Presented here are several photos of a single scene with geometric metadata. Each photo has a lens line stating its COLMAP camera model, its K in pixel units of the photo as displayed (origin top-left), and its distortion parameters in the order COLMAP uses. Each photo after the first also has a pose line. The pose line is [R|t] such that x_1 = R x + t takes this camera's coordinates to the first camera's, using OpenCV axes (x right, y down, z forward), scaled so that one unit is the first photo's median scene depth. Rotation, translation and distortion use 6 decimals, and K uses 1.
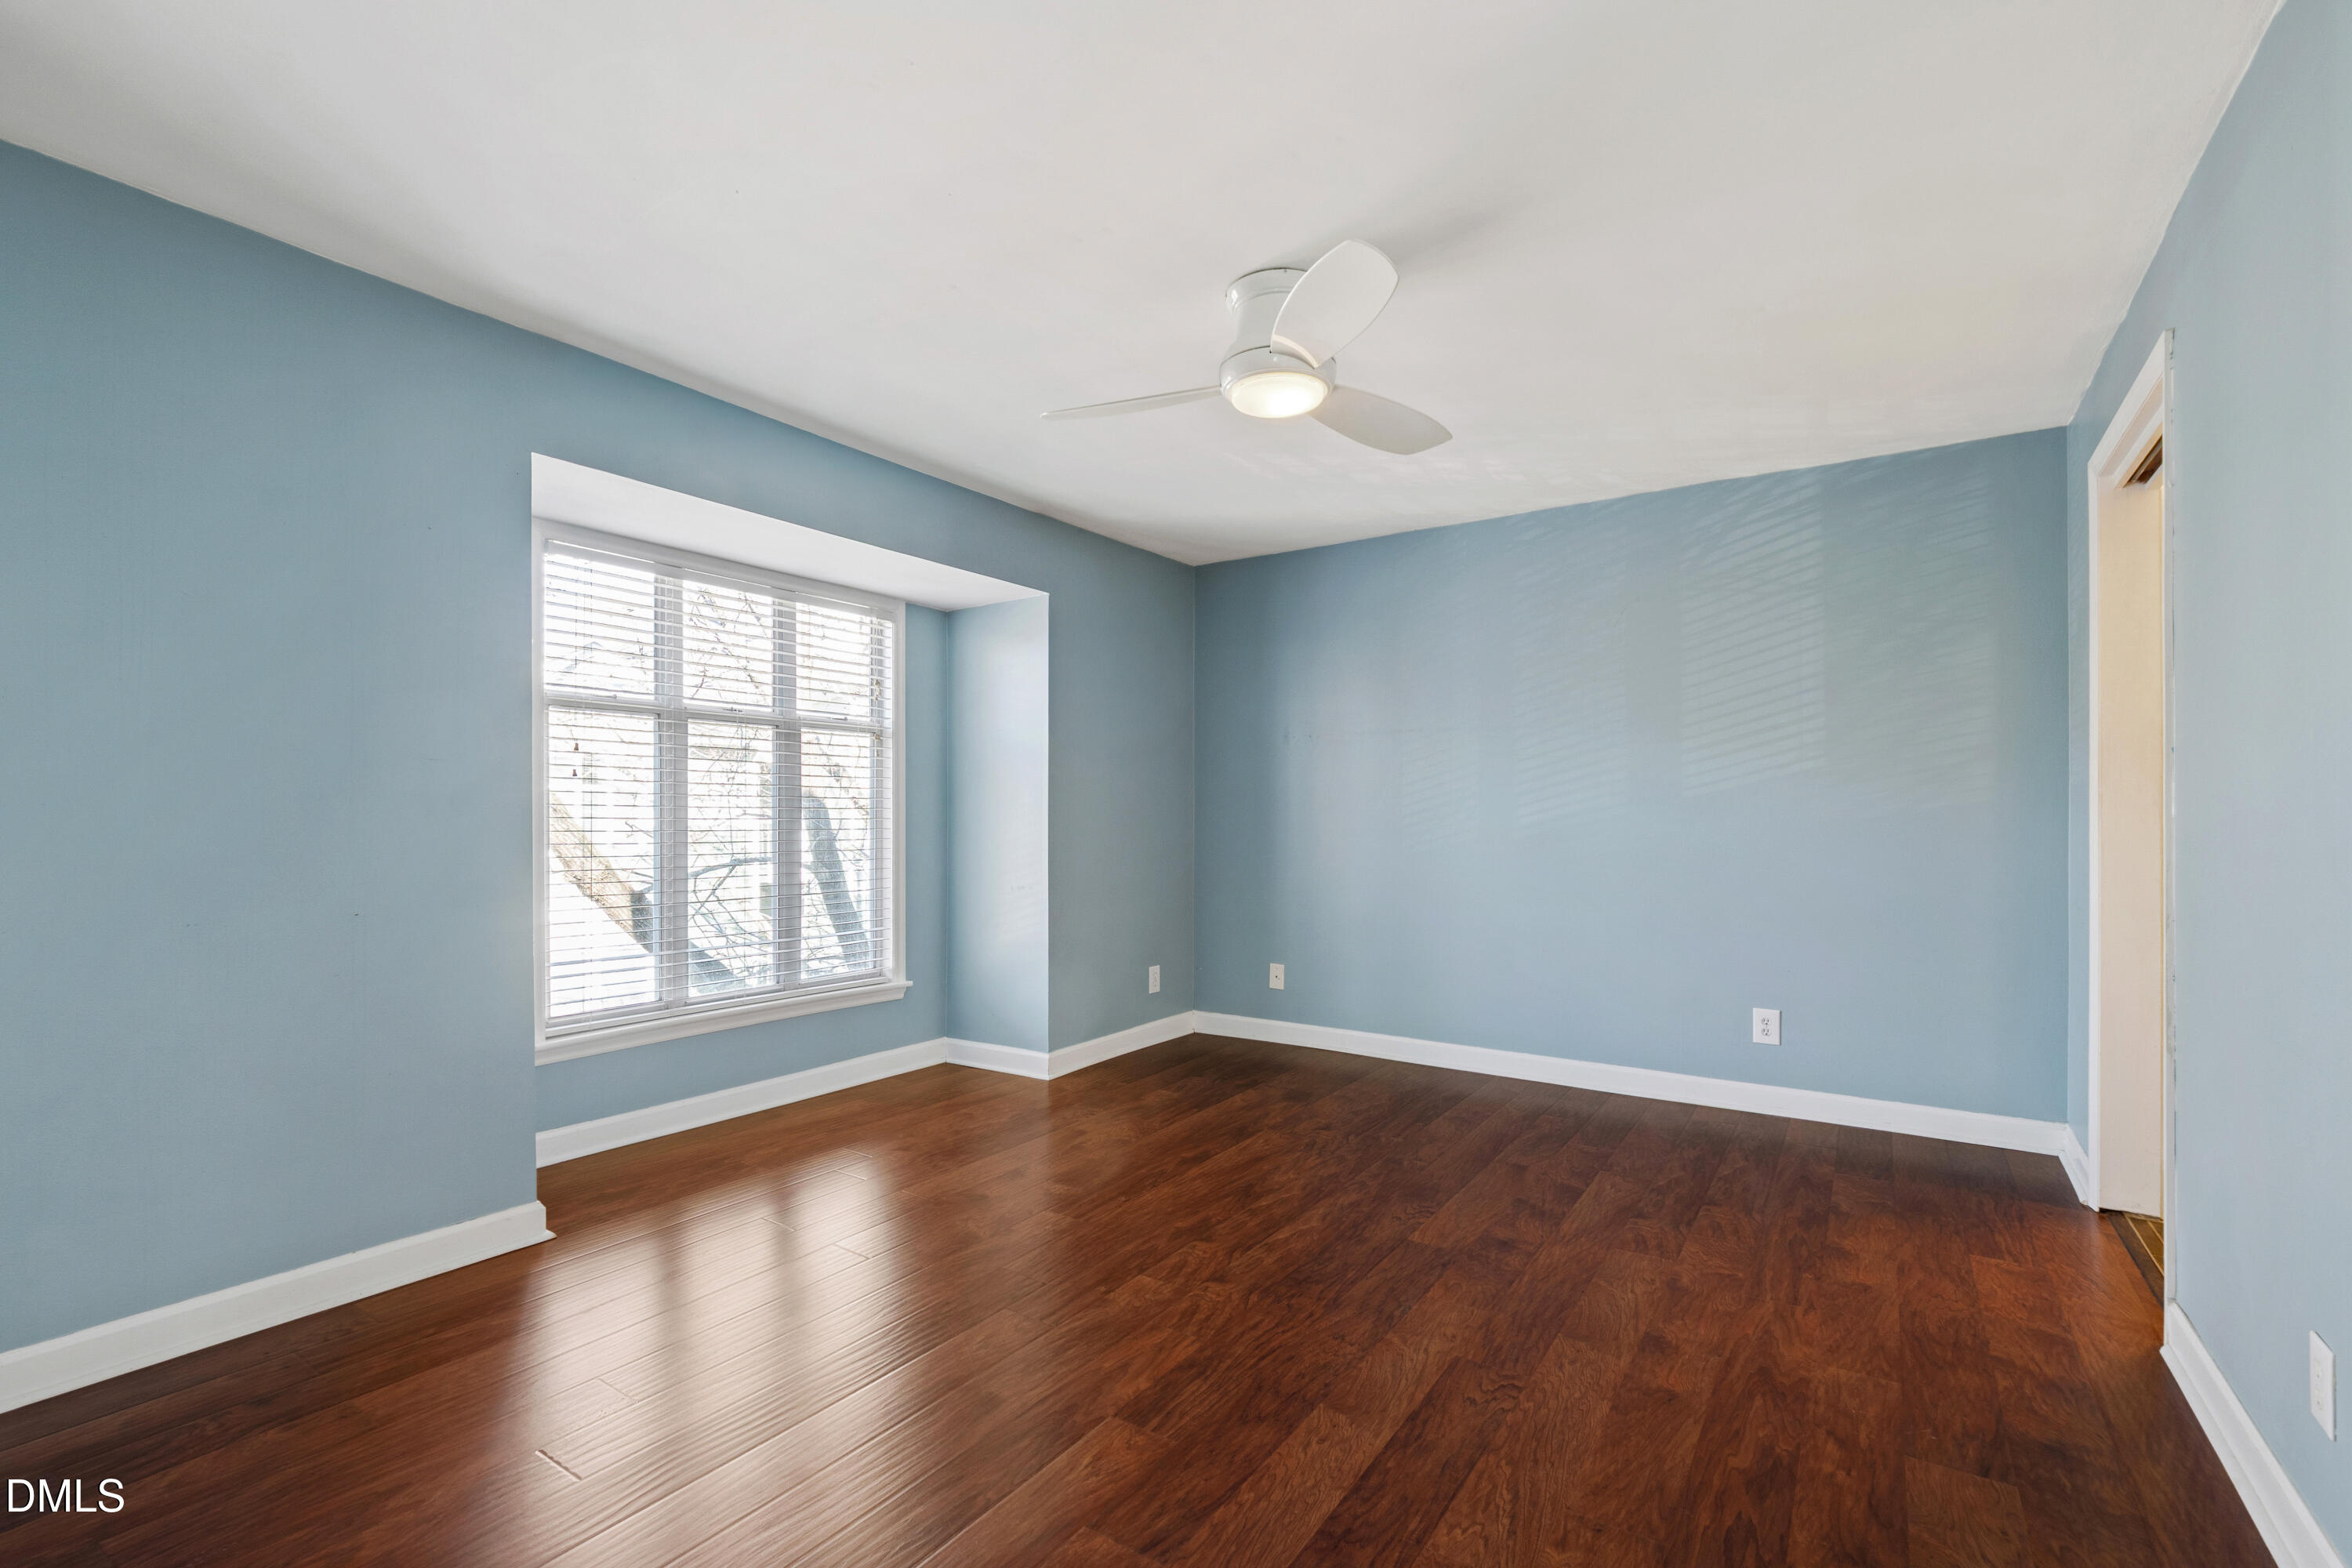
lens RADIAL K [[1042.2, 0, 1157.7], [0, 1042.2, 819.5], [0, 0, 1]] dist [0.000174, -0.003230]
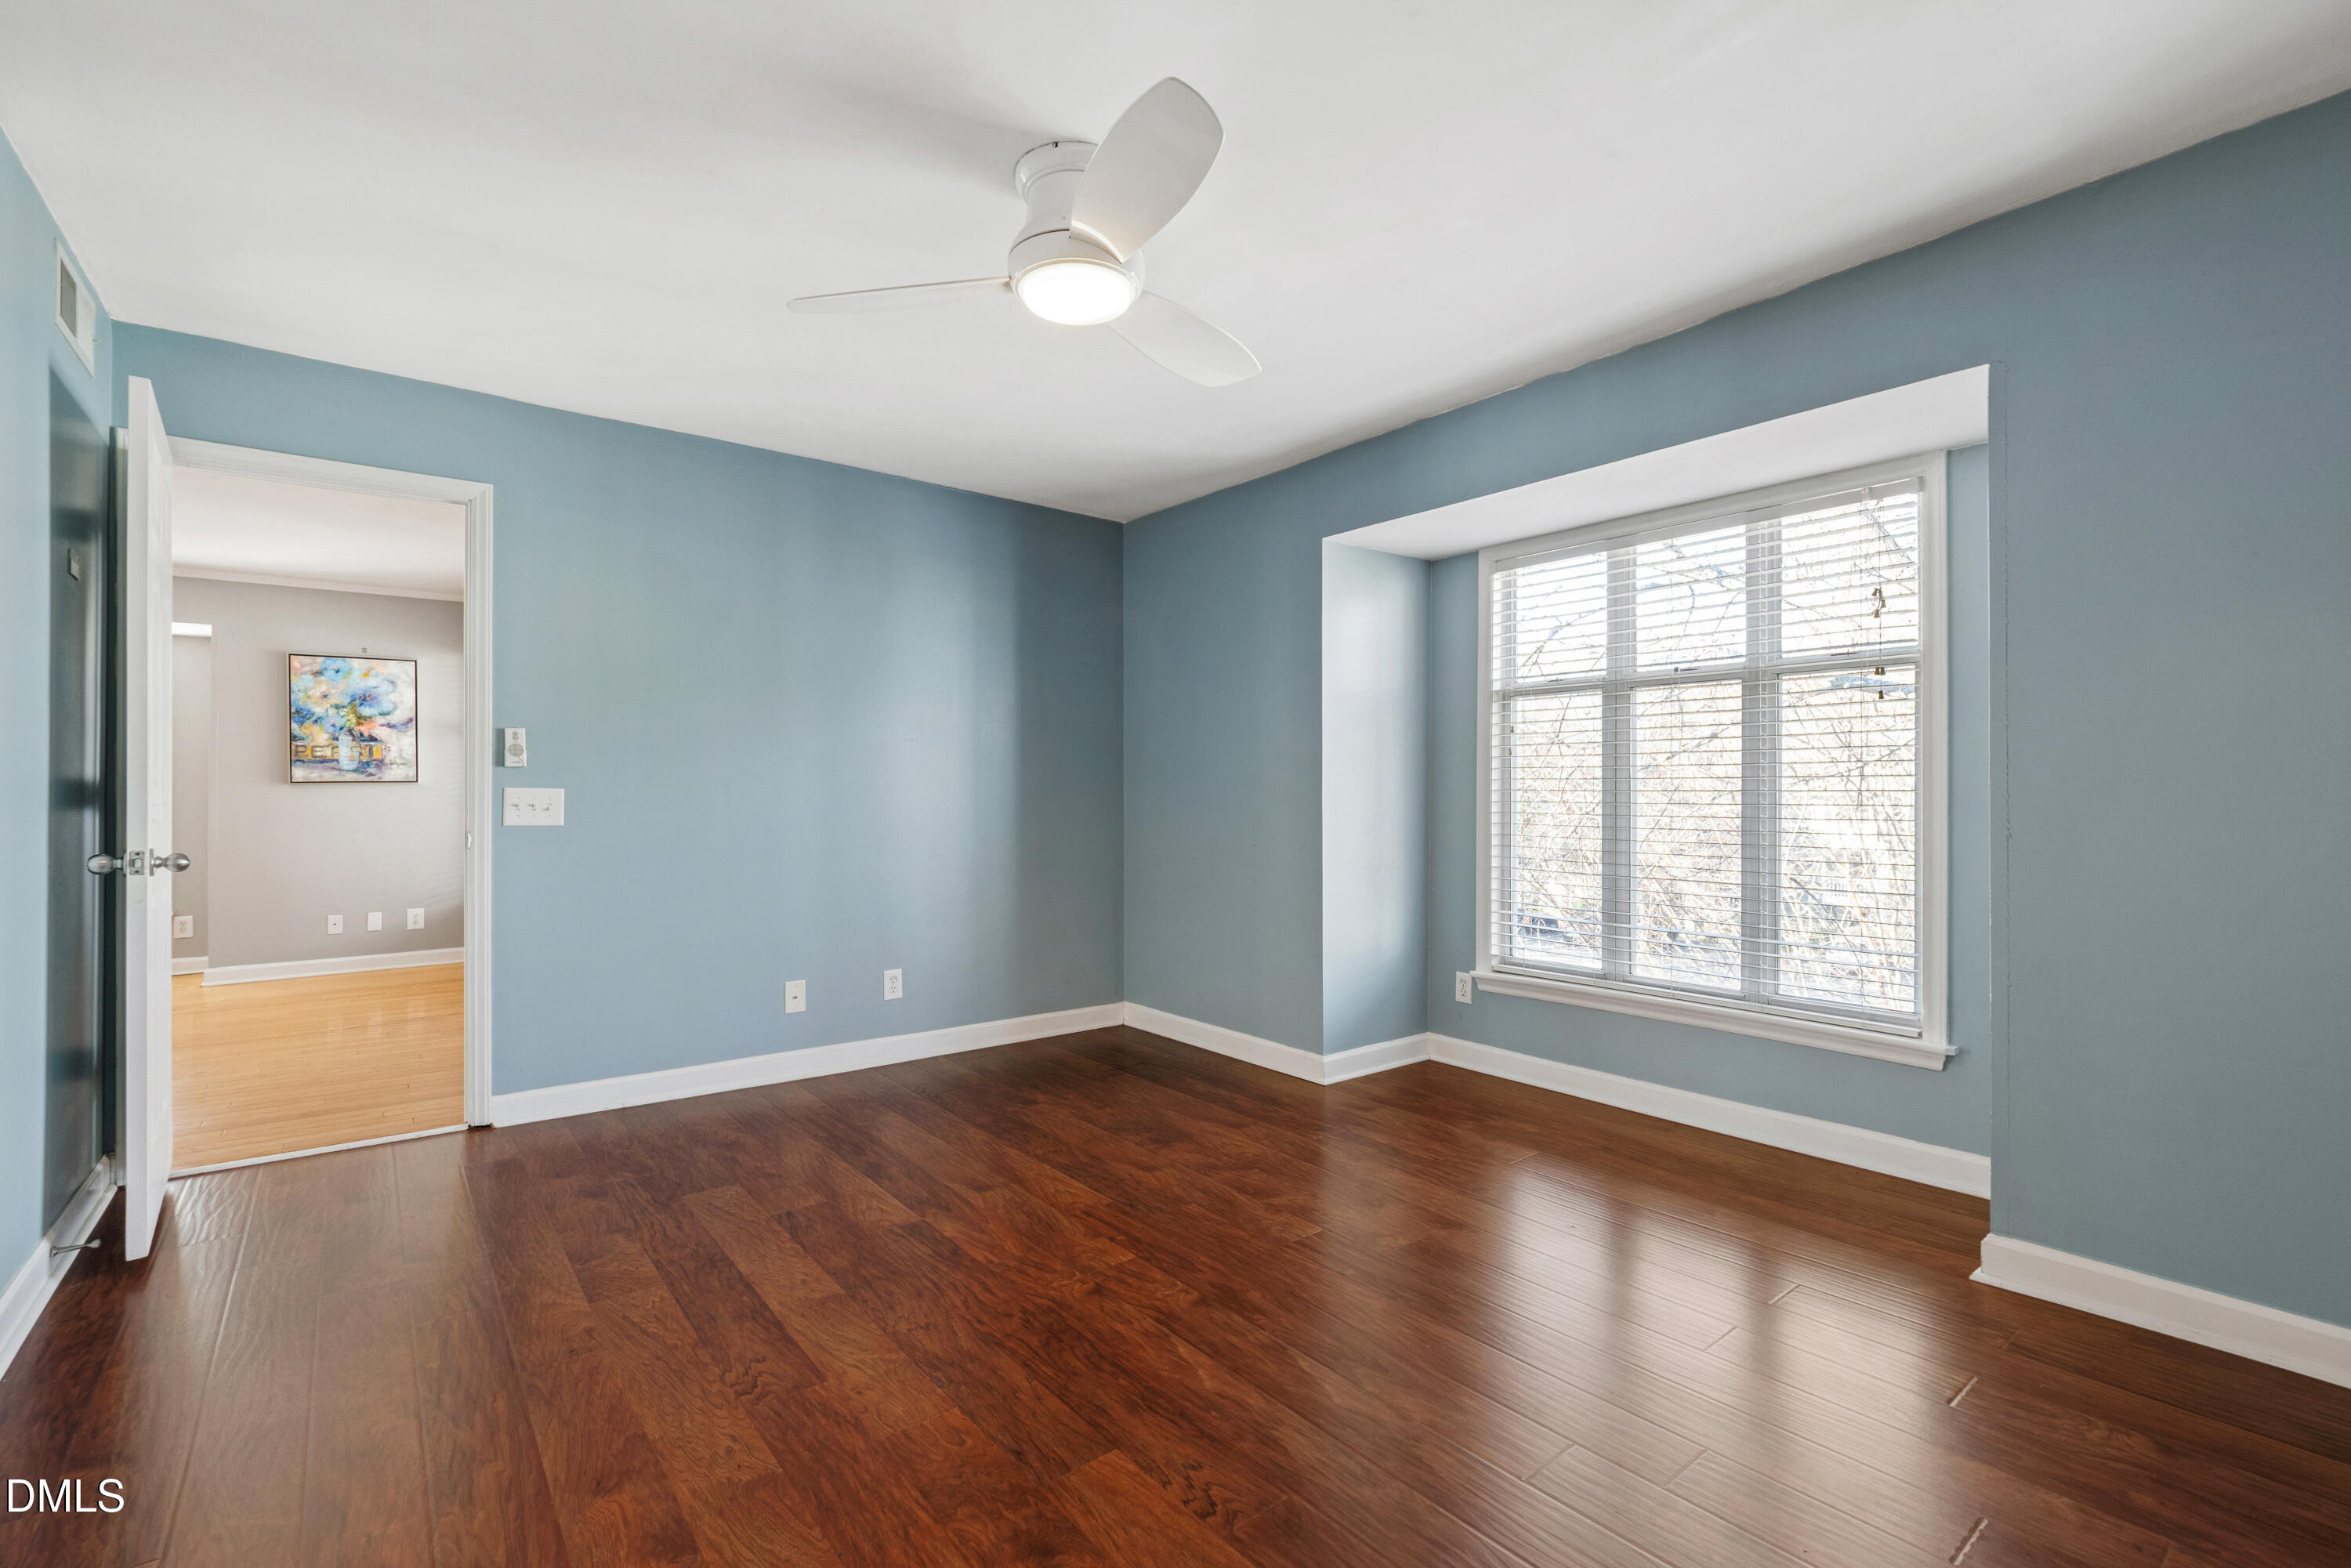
lens RADIAL K [[1041.8, 0, 1175.7], [0, 1041.8, 770.2], [0, 0, 1]] dist [0.000174, -0.003230]
pose [[-0.291403, -0.020028, -0.956391, 0.833928], [-0.002810, 0.999794, -0.020081, 0.002313], [0.956596, -0.003164, -0.291399, 1.207503]]
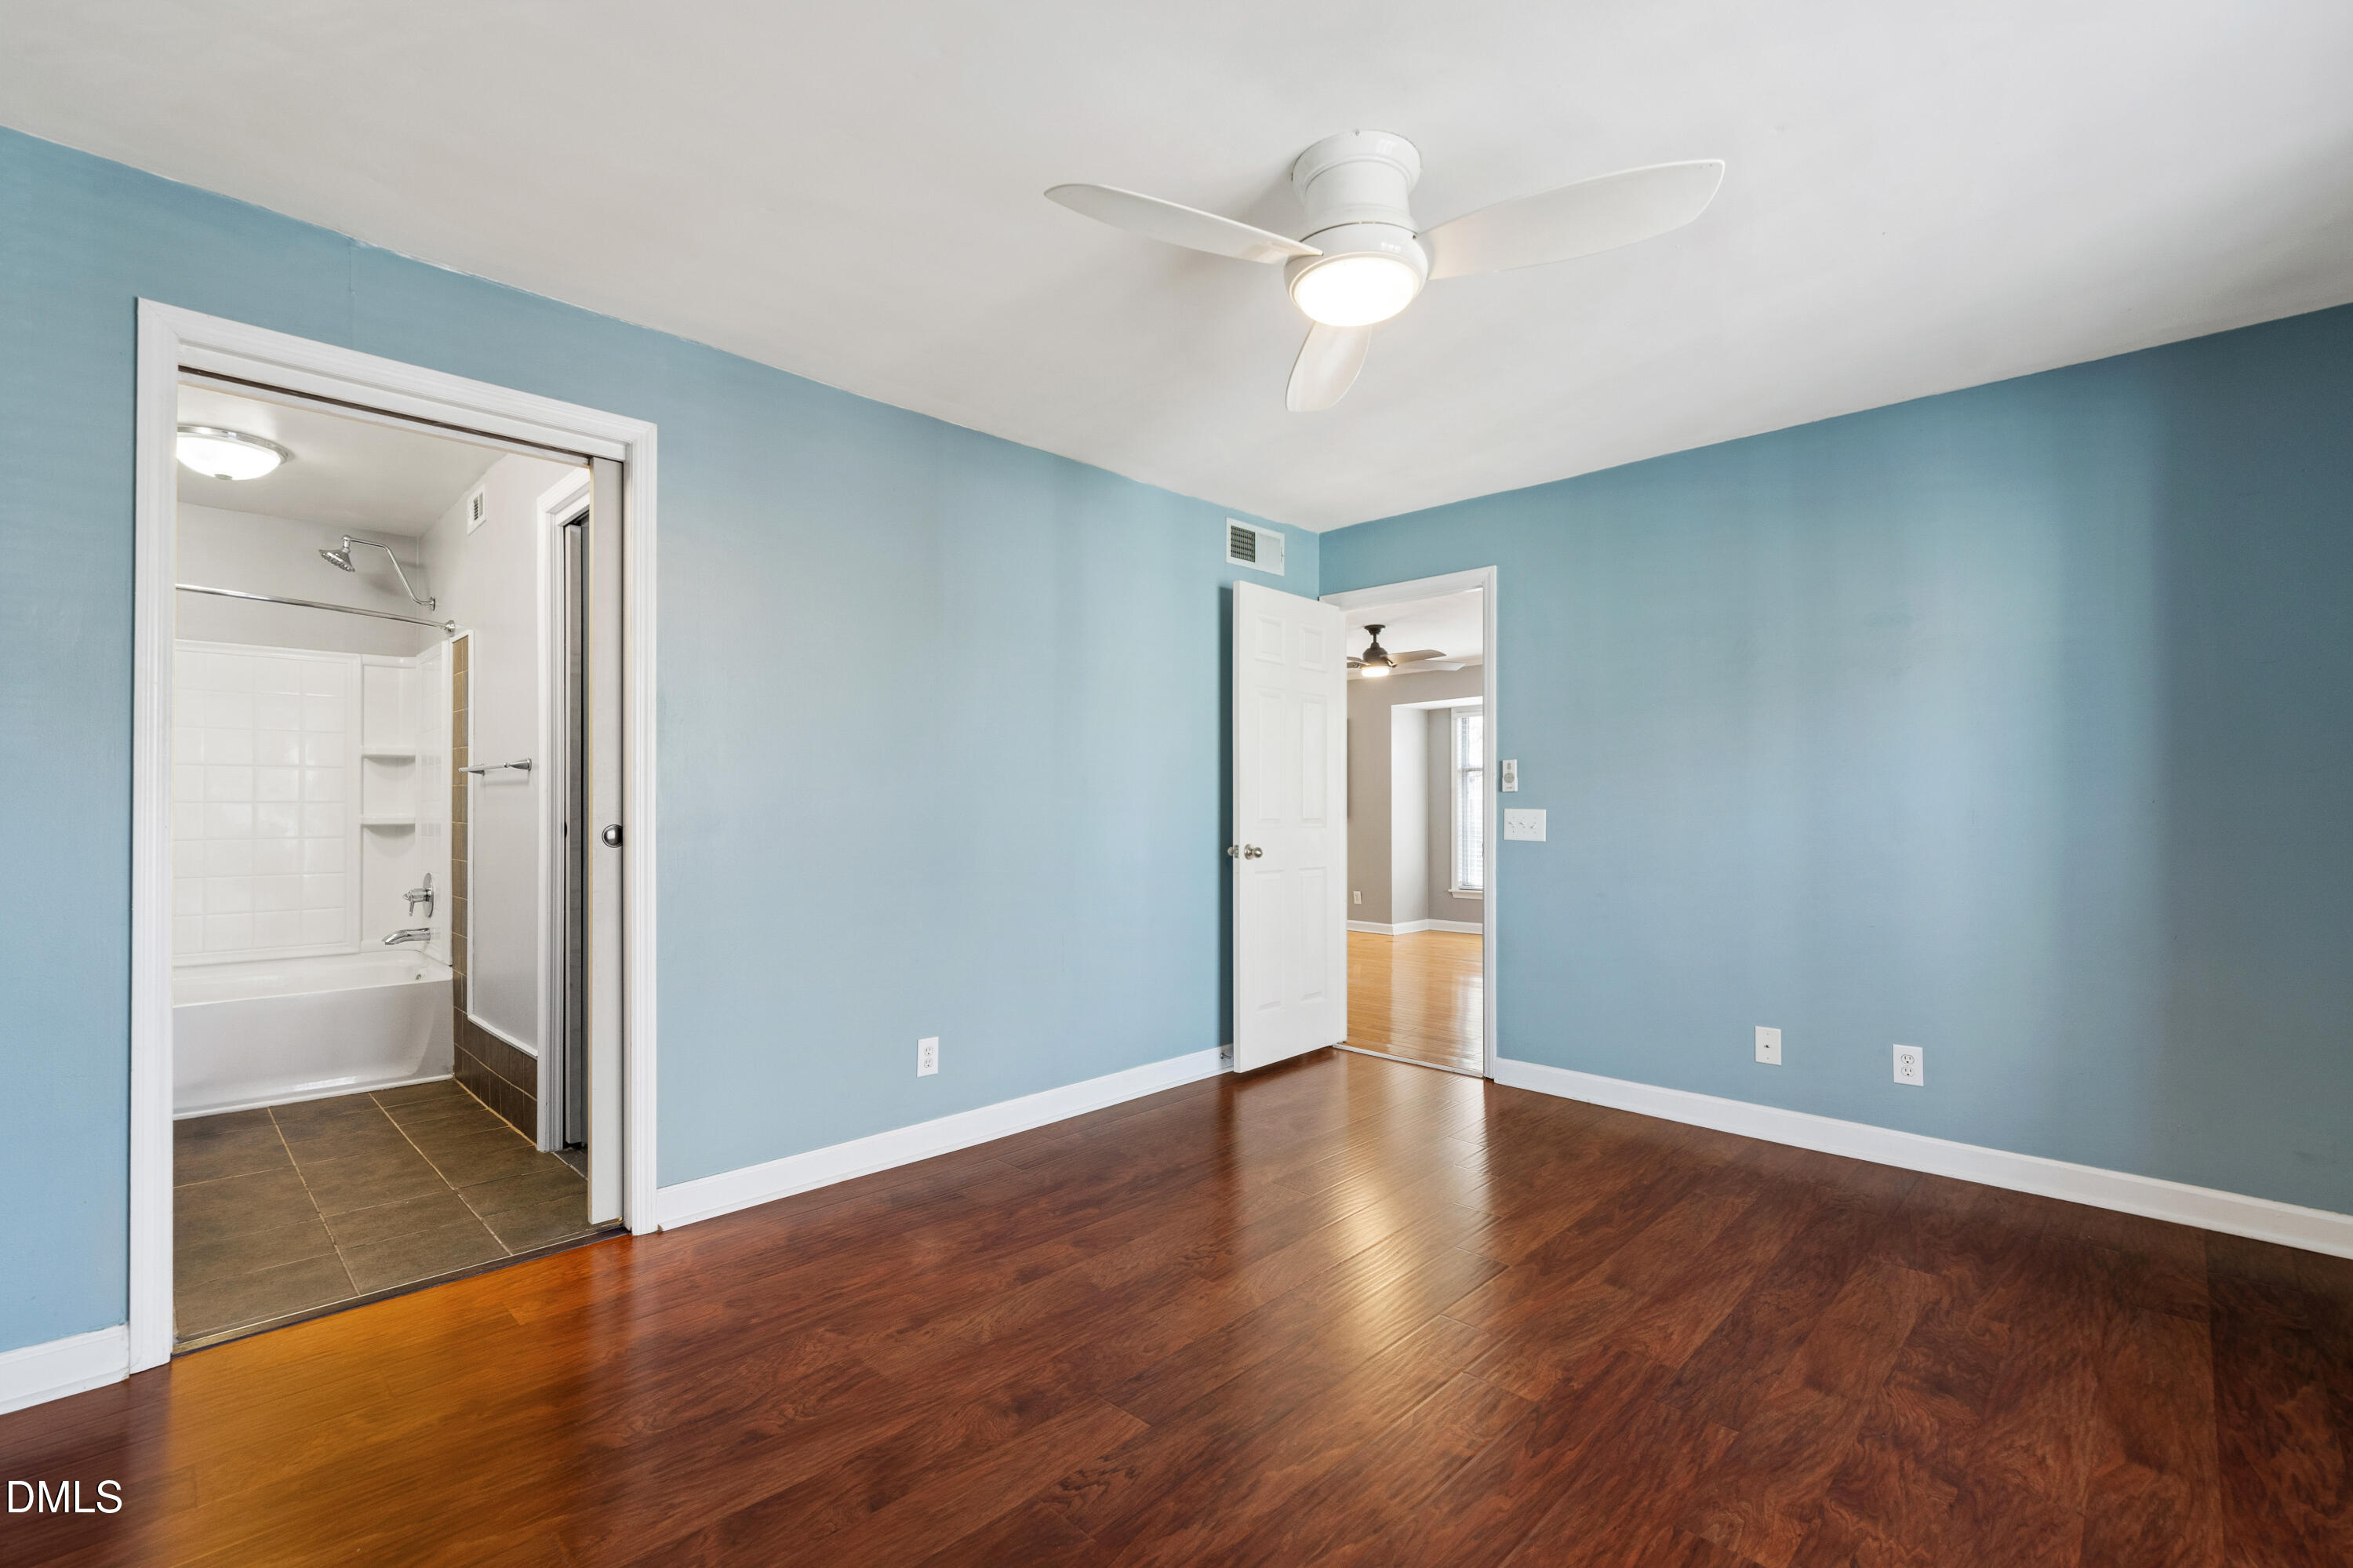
lens RADIAL K [[1042.7, 0, 1174.7], [0, 1042.7, 784.4], [0, 0, 1]] dist [0.000174, -0.003230]
pose [[-0.986443, -0.000629, 0.164106, 0.110226], [-0.003255, 0.999871, -0.015732, -0.009378], [-0.164075, -0.016053, -0.986317, 1.663761]]
